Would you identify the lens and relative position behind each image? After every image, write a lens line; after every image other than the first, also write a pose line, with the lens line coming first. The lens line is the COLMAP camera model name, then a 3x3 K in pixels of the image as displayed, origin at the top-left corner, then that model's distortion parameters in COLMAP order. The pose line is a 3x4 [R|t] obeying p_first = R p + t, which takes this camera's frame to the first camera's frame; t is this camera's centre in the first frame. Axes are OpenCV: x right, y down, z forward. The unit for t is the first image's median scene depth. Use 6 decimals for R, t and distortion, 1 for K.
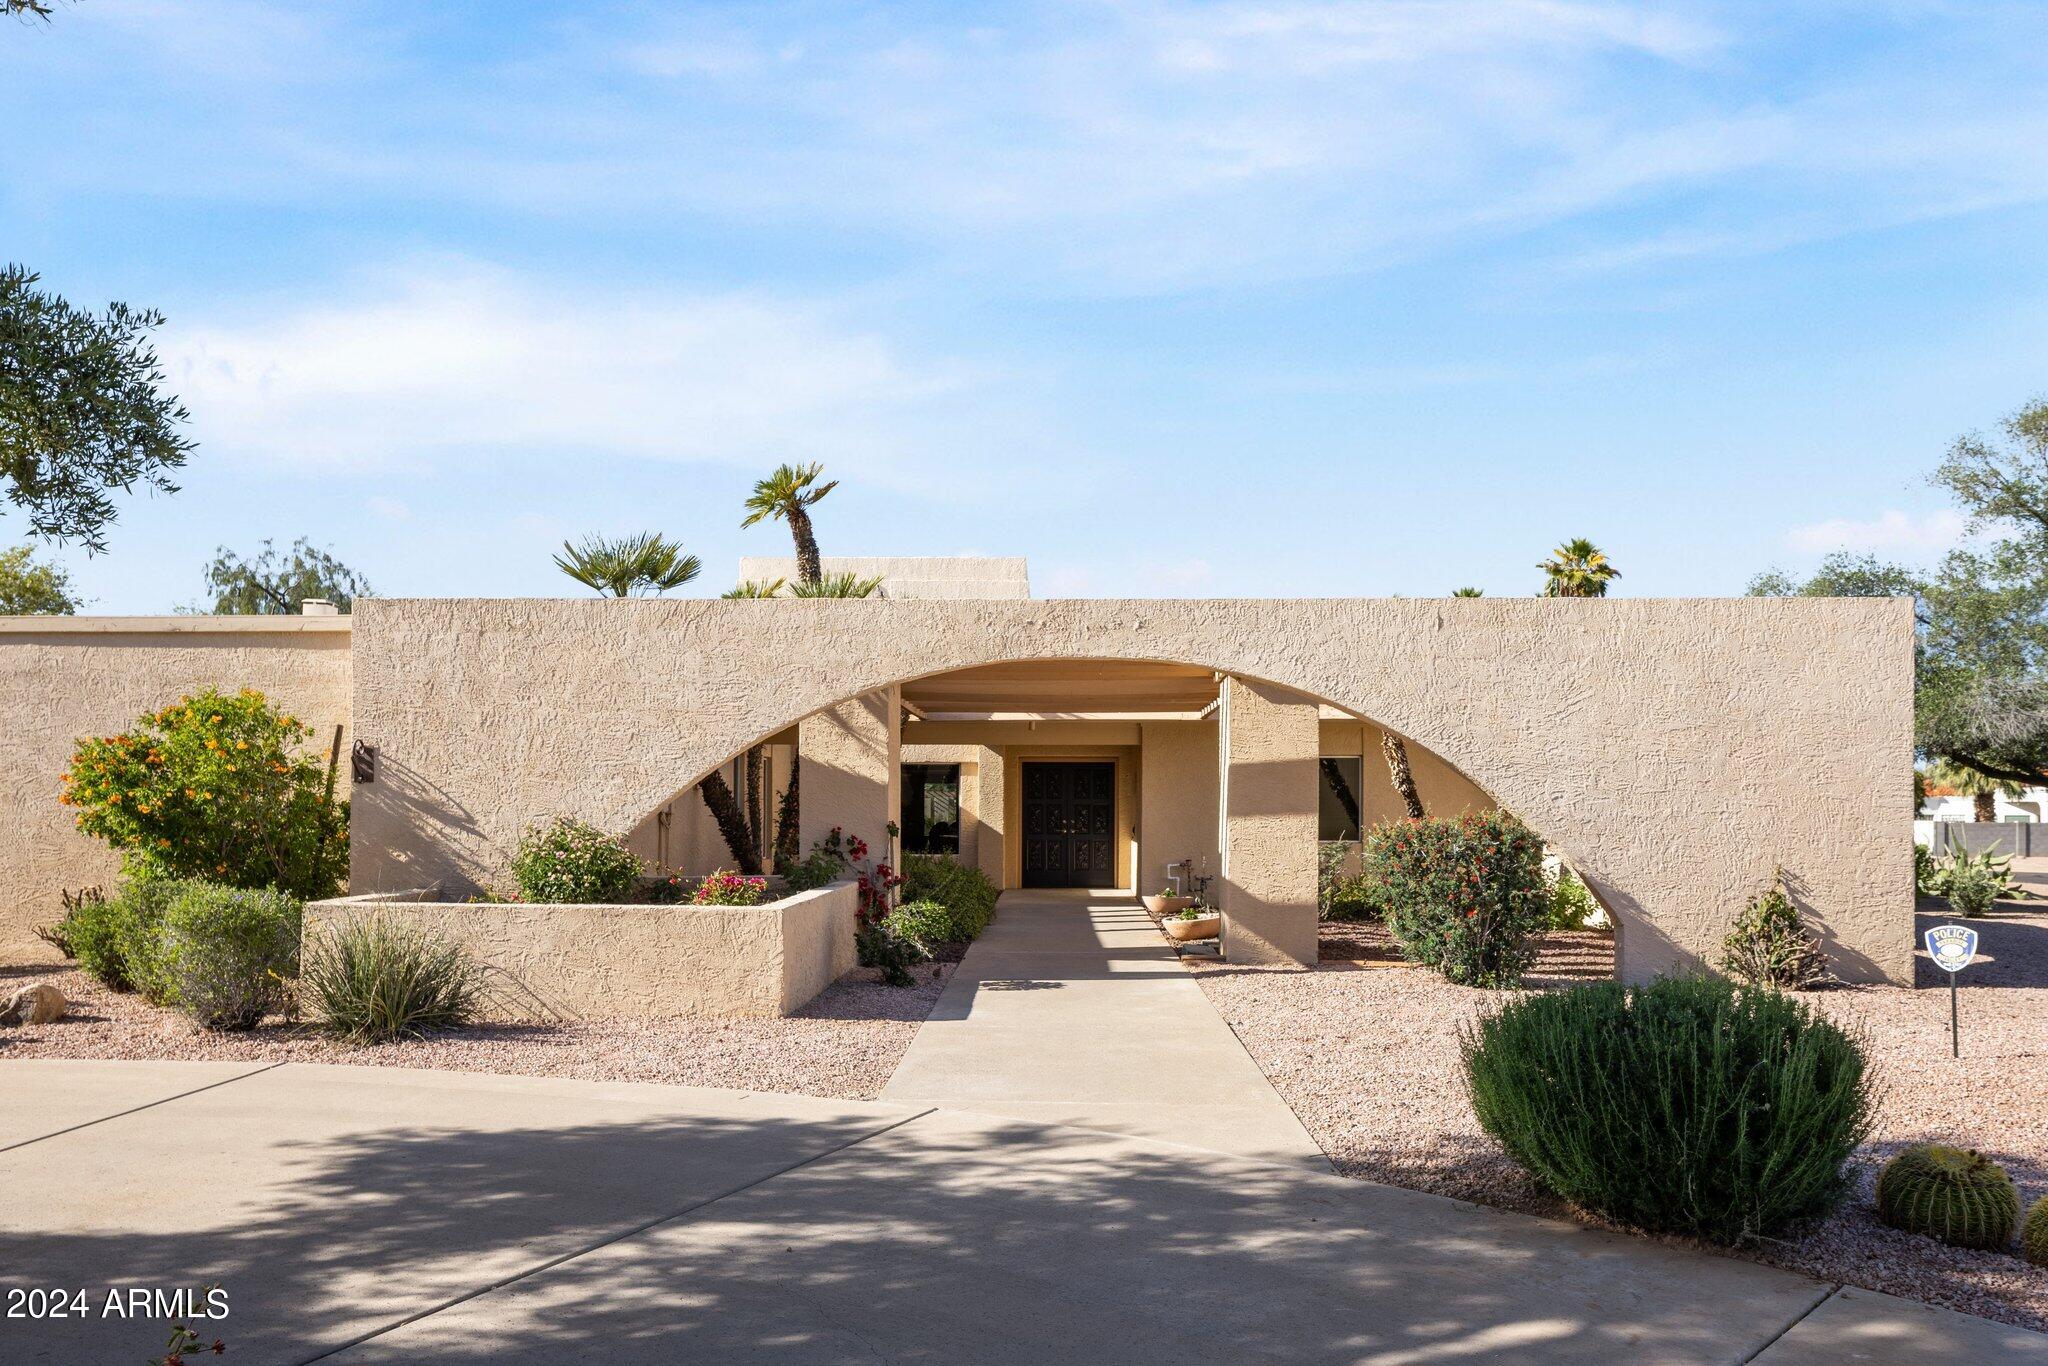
lens RADIAL K [[1418.4, 0, 1019.3], [0, 1418.4, 692.5], [0, 0, 1]] dist [-0.004830, -0.007351]
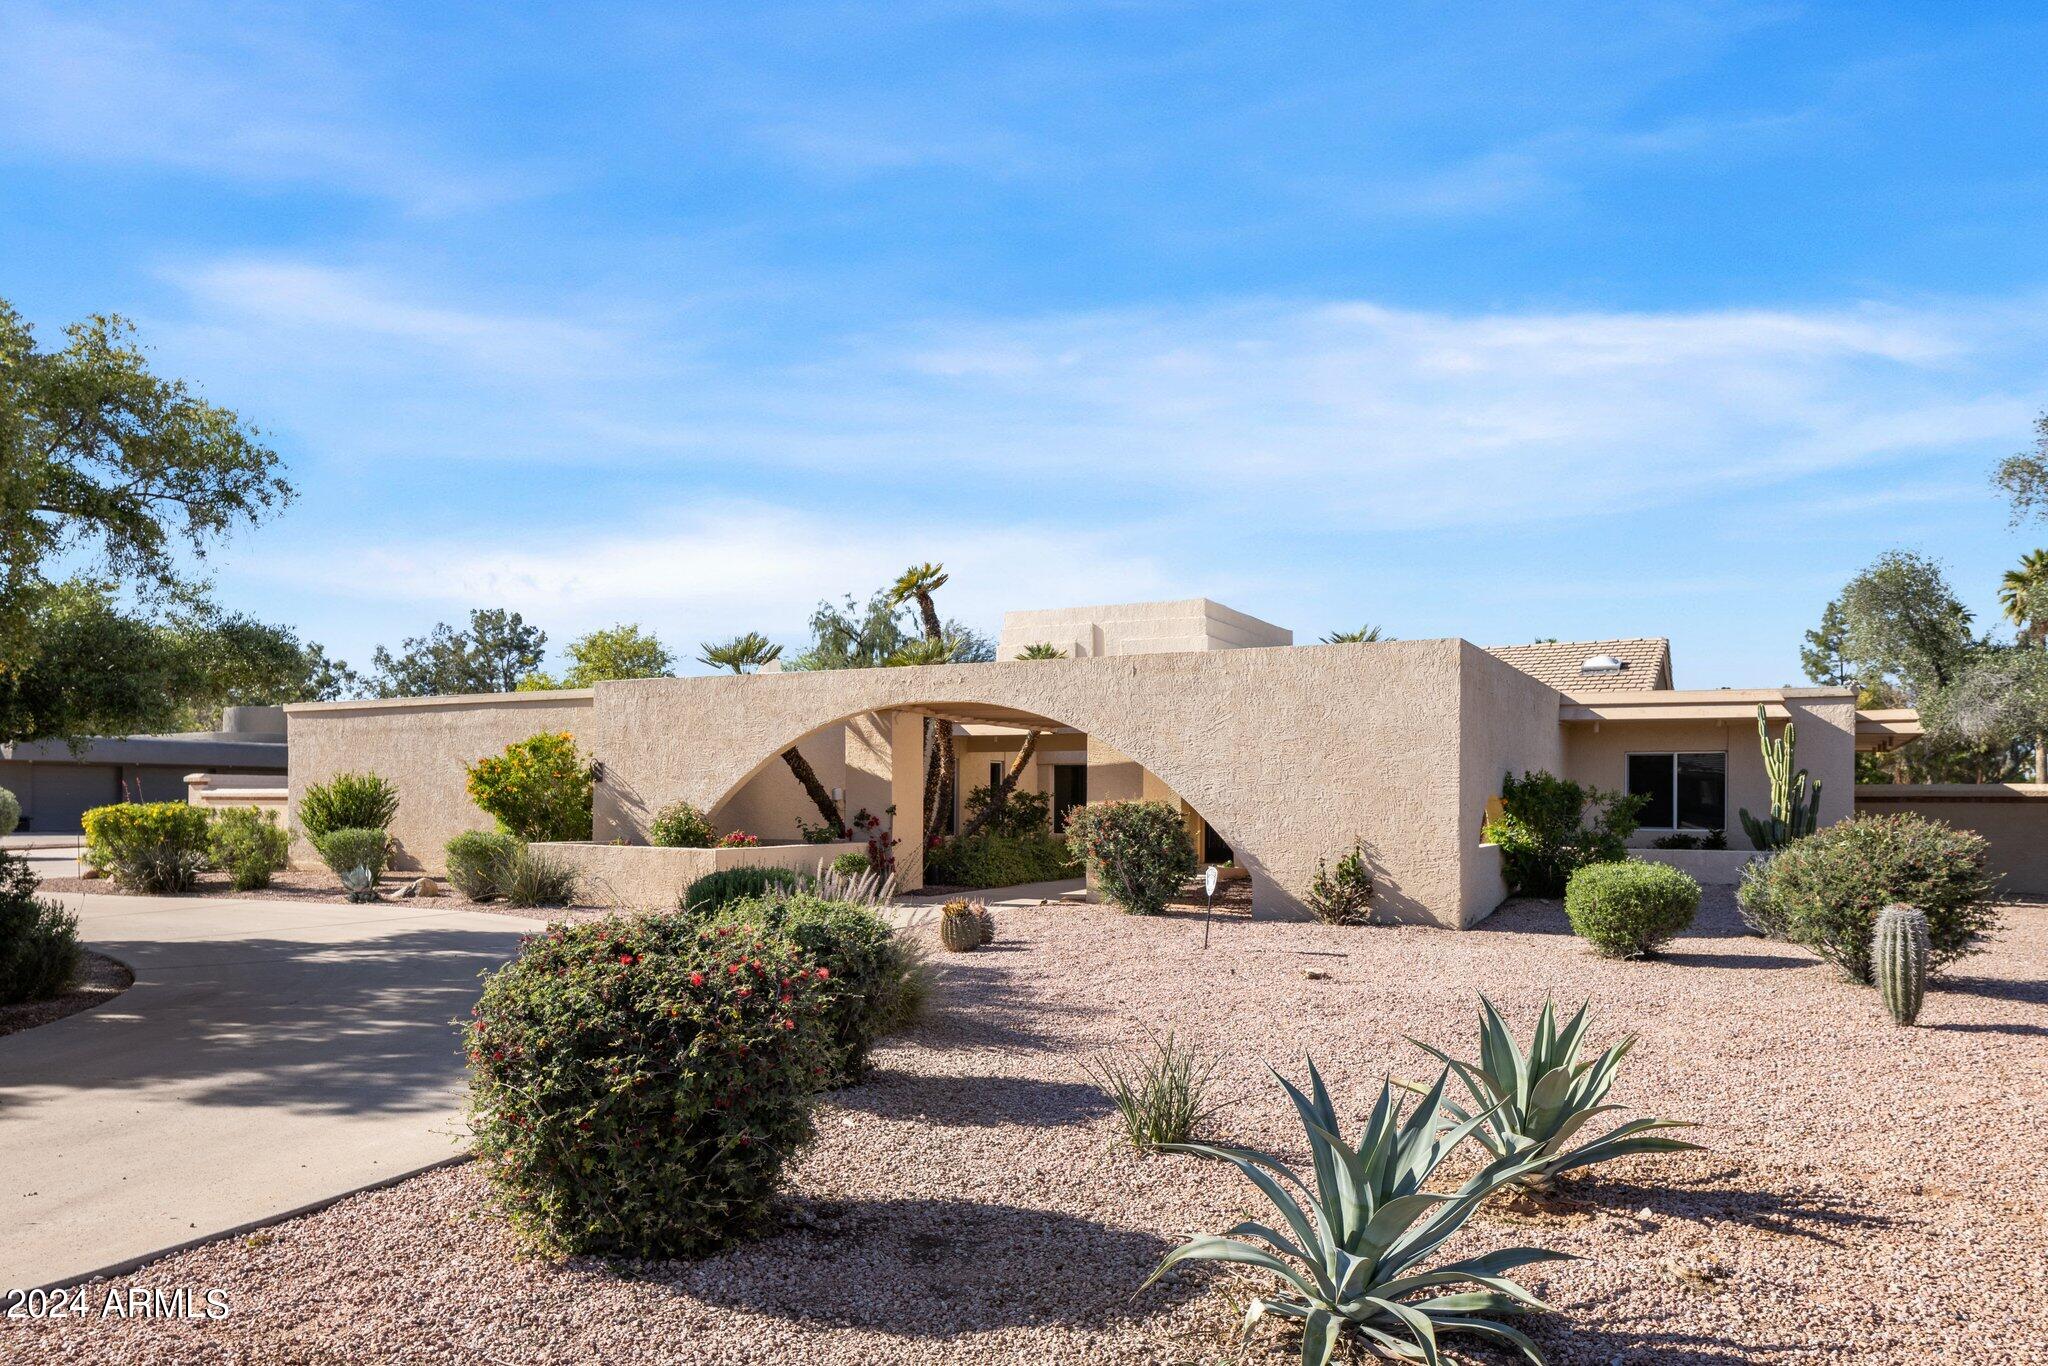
lens RADIAL K [[1418.4, 0, 1016.7], [0, 1418.4, 690.6], [0, 0, 1]] dist [-0.004830, -0.007351]
pose [[0.884404, -0.034702, -0.465431, 0.880931], [0.036401, 0.999323, -0.005338, -0.025674], [0.465301, -0.012221, 0.885068, -0.377946]]
